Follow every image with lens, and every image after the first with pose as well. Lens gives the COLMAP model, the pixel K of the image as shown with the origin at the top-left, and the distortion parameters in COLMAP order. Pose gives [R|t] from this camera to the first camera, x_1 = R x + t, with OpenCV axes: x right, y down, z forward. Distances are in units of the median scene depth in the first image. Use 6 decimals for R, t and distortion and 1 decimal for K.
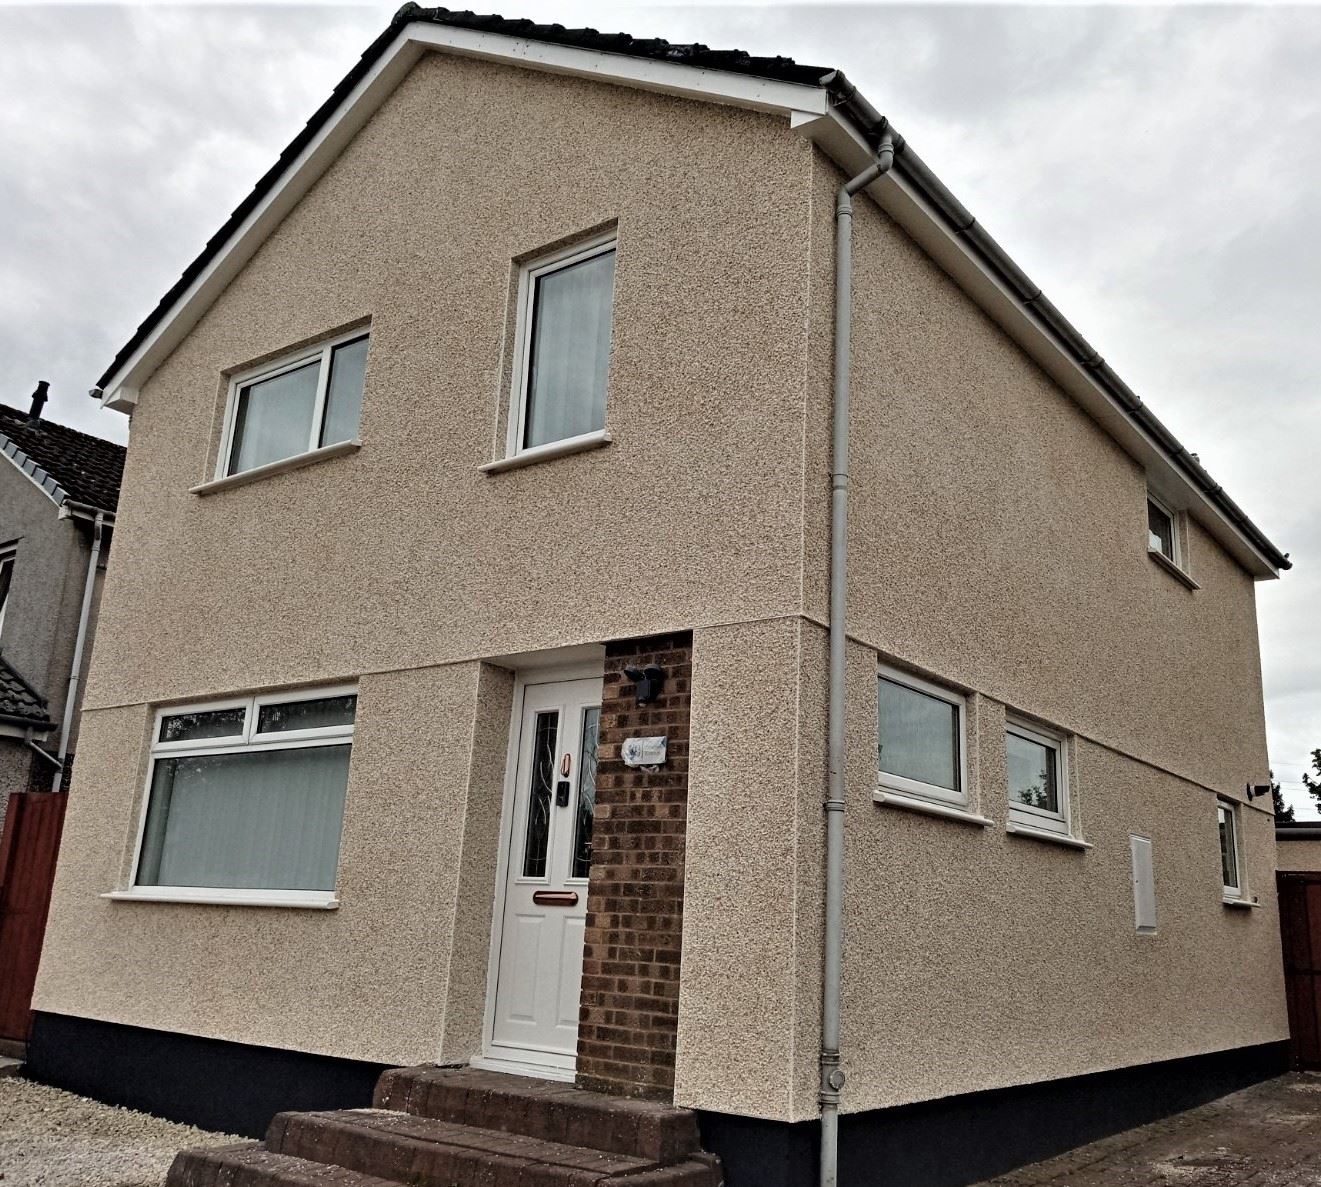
lens RADIAL K [[1251.6, 0, 693.5], [0, 1251.6, 578.7], [0, 0, 1]] dist [0.091738, -0.290483]
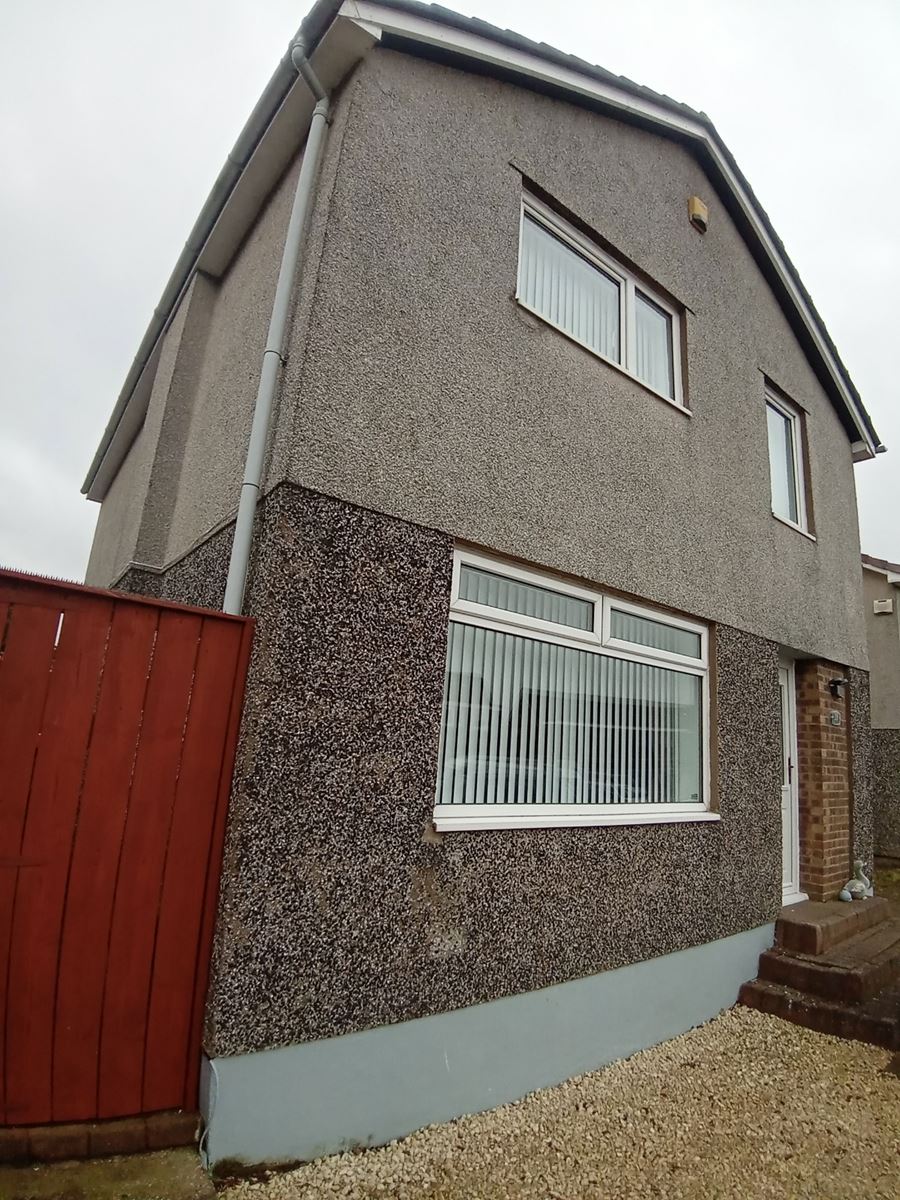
lens RADIAL K [[615.5, 0, 449.2], [0, 615.5, 607.0], [0, 0, 1]] dist [-0.064294, -0.018918]
pose [[0.280534, 0.187676, 0.941317, -1.062221], [-0.316801, 0.943846, -0.093766, 0.238225], [-0.906056, -0.271906, 0.324237, 1.265747]]
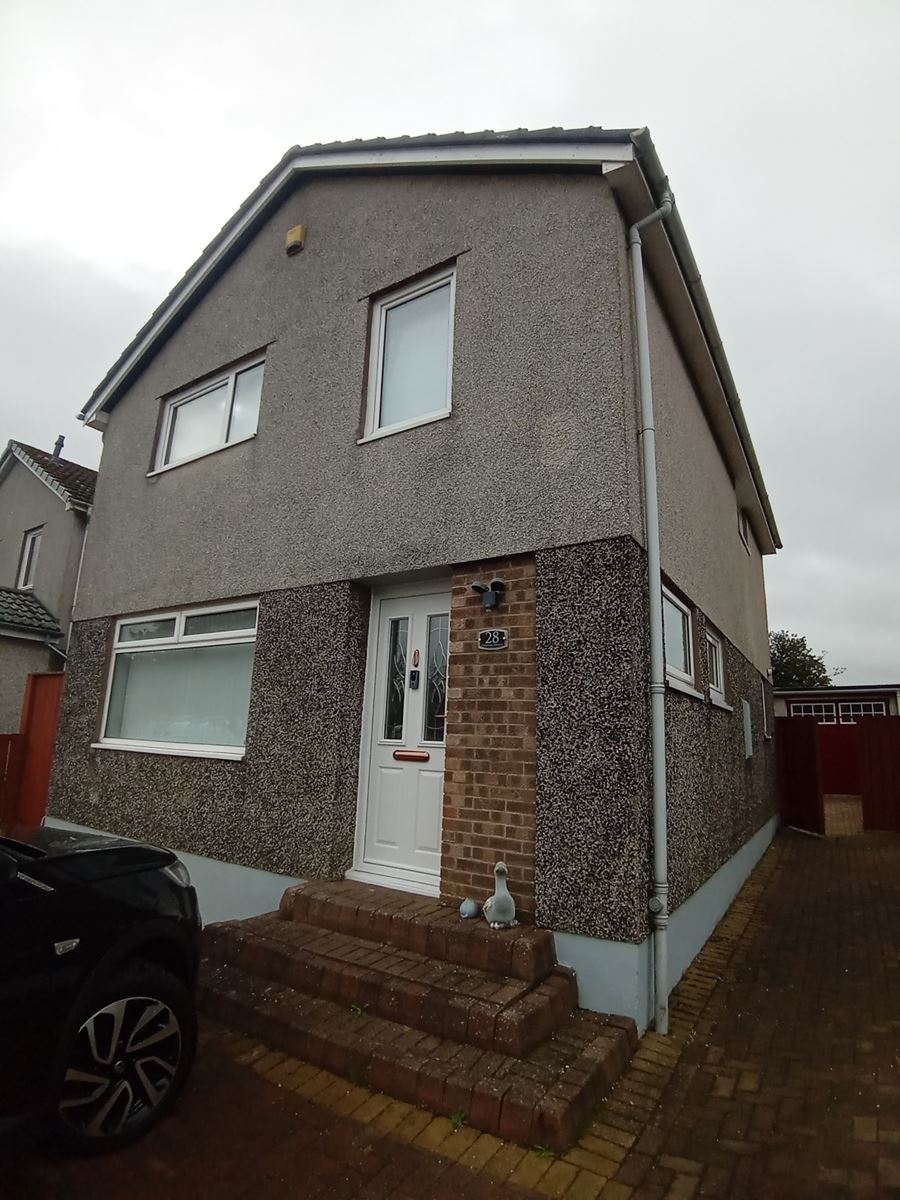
lens RADIAL K [[613.2, 0, 450.0], [0, 613.2, 600.0], [0, 0, 1]] dist [-0.047598, -0.036750]
pose [[0.997182, 0.006476, 0.074738, -0.124923], [-0.010155, 0.998750, 0.048949, 0.058773], [-0.074328, -0.049570, 0.996001, 0.376948]]
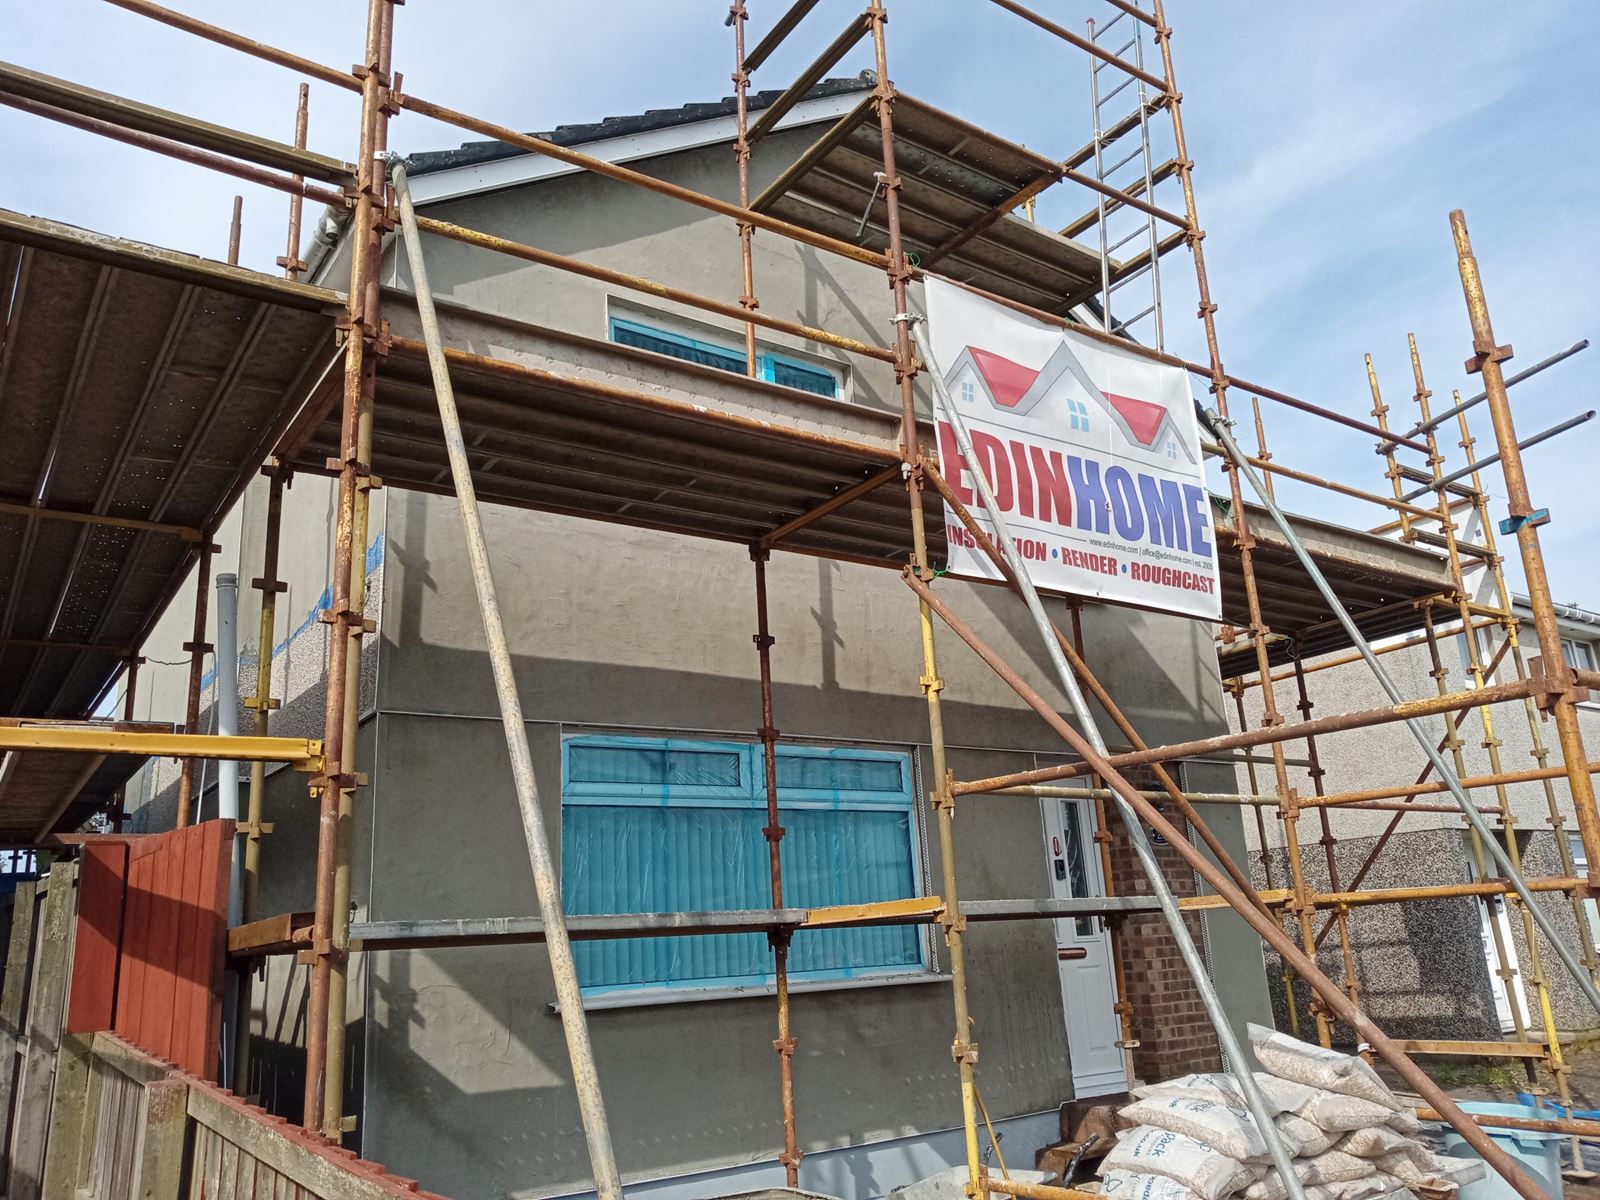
lens RADIAL K [[1235.1, 0, 785.7], [0, 1235.1, 592.2], [0, 0, 1]] dist [0.052311, -0.095251]
pose [[0.306451, 0.210348, 0.928354, -1.504737], [-0.187483, 0.969512, -0.157785, 0.161442], [-0.933240, -0.125698, 0.336545, 0.941732]]
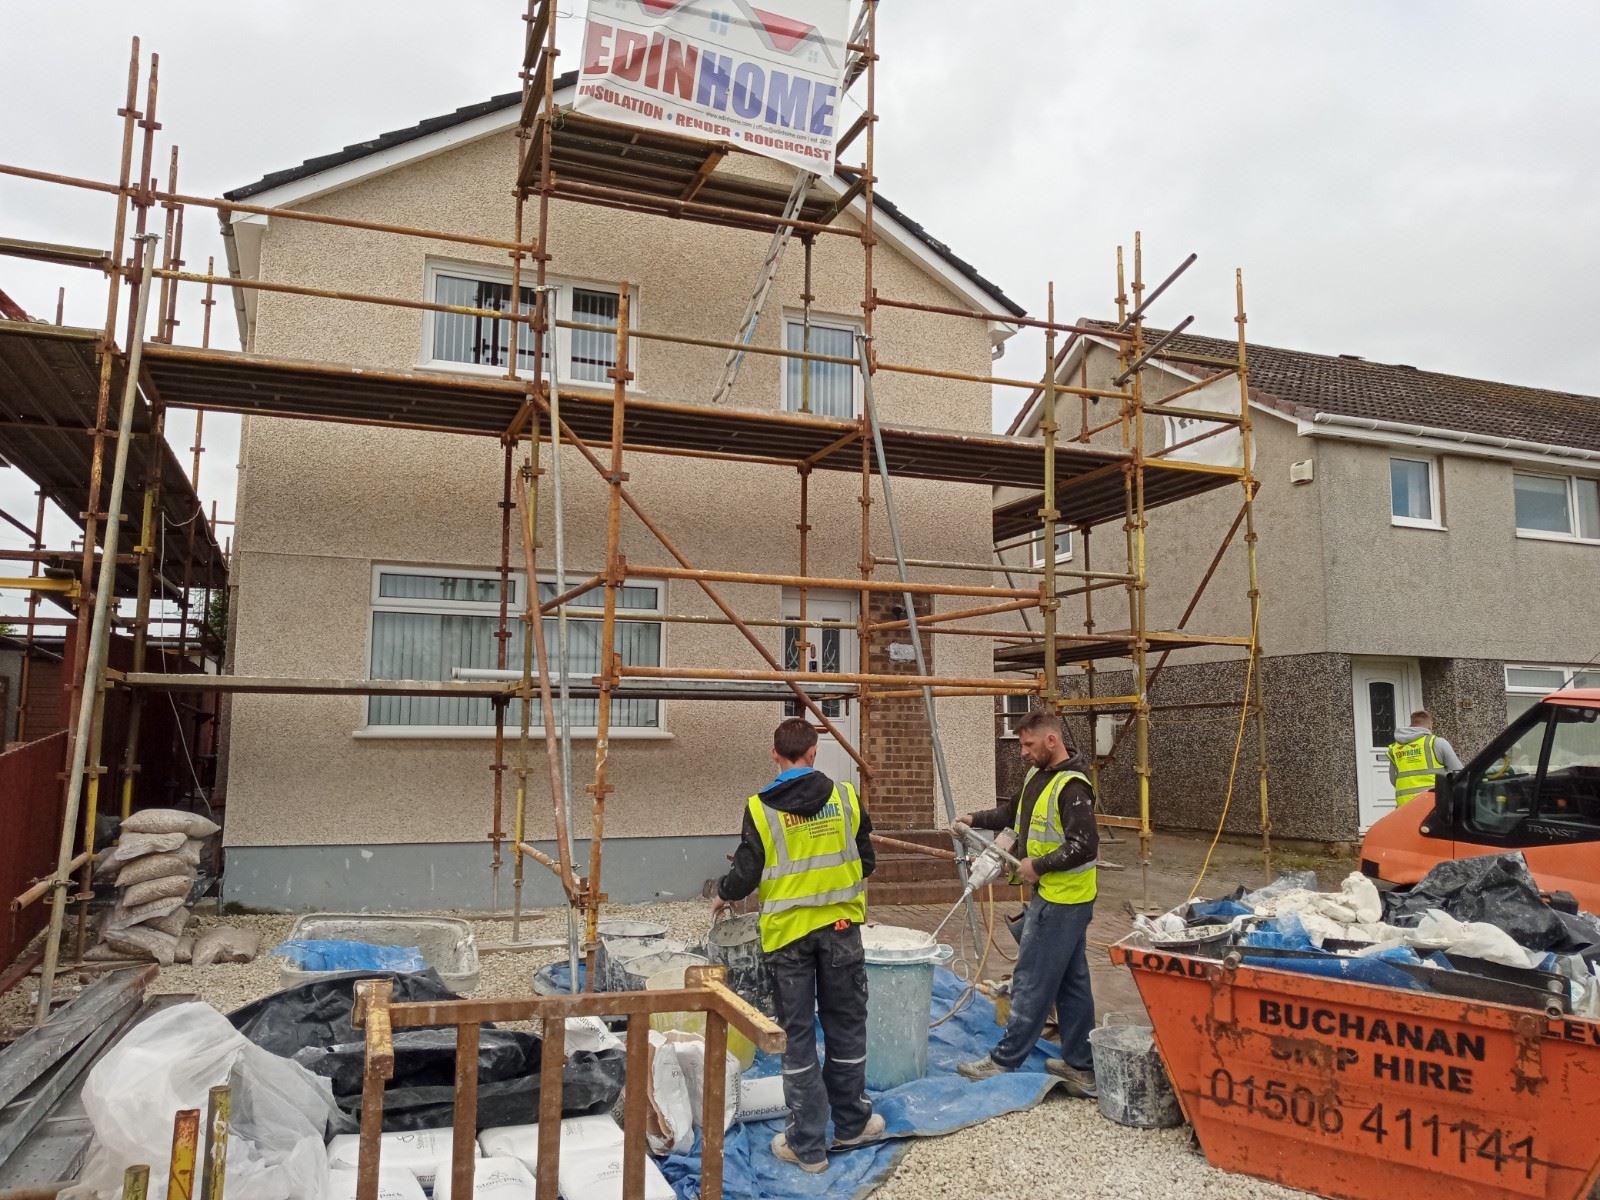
lens RADIAL K [[1235.1, 0, 785.7], [0, 1235.1, 592.2], [0, 0, 1]] dist [0.052311, -0.095251]
pose [[0.527007, 0.071460, 0.846851, -1.635608], [-0.207873, 0.977030, 0.046917, 0.003030], [-0.824046, -0.200763, 0.529756, 0.196445]]
